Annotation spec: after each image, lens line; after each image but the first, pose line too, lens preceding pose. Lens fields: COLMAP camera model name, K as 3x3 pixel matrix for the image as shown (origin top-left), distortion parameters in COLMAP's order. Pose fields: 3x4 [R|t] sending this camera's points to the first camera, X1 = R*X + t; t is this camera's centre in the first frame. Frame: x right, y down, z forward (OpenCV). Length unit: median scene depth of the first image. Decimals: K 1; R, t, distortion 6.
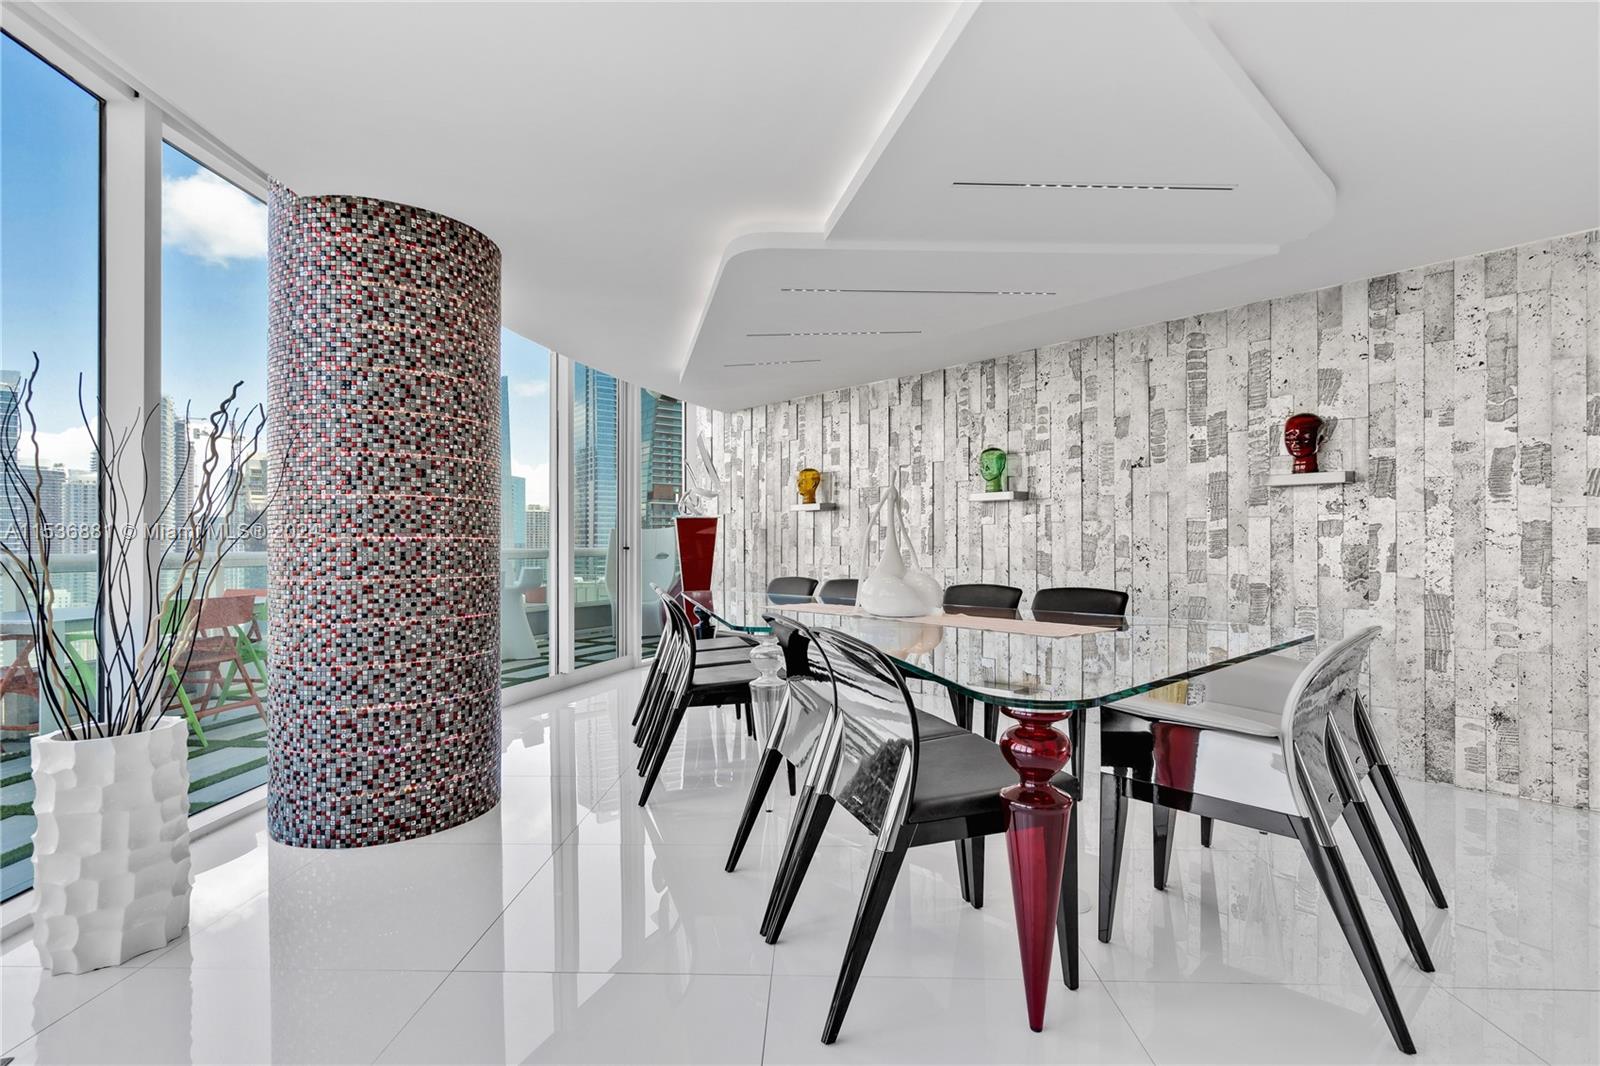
lens RADIAL K [[756.7, 0, 793.9], [0, 756.7, 545.0], [0, 0, 1]] dist [0.001125, 0.000438]
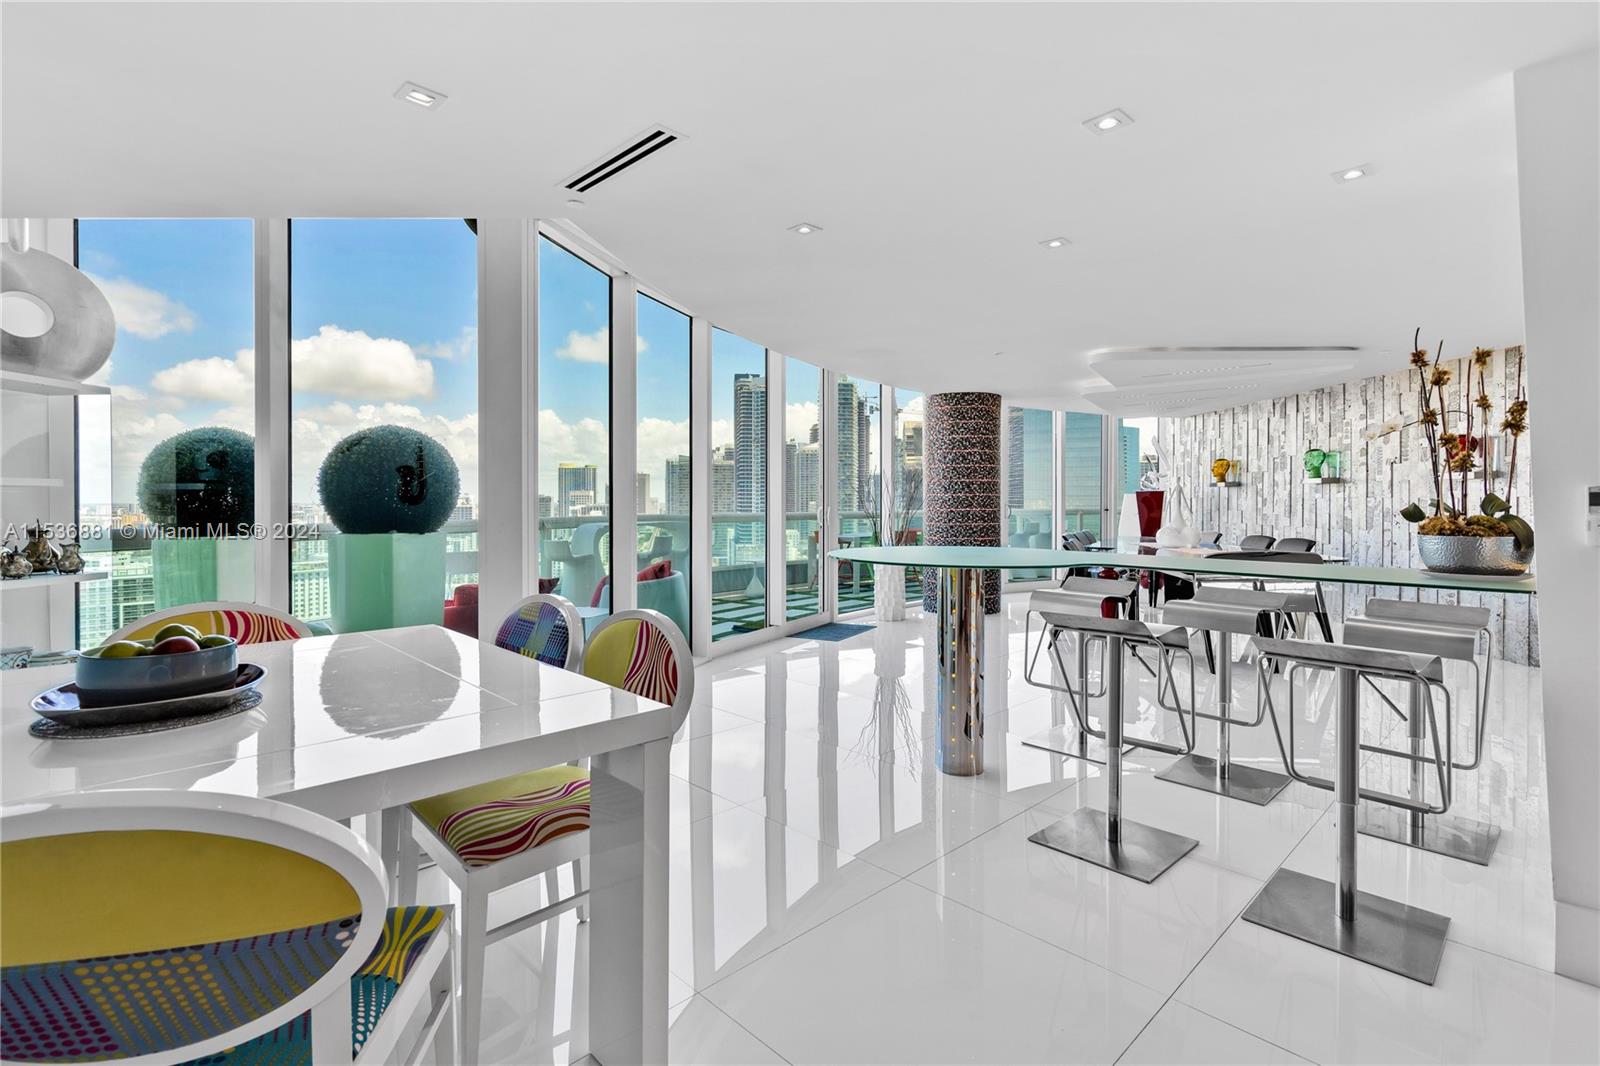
lens RADIAL K [[771.0, 0, 801.7], [0, 771.0, 498.3], [0, 0, 1]] dist [-0.000382, 0.000196]
pose [[0.726856, 0.000234, -0.686789, 0.526792], [0.000453, 1.000000, 0.000821, -0.027390], [0.686789, -0.000908, 0.726856, -0.775465]]
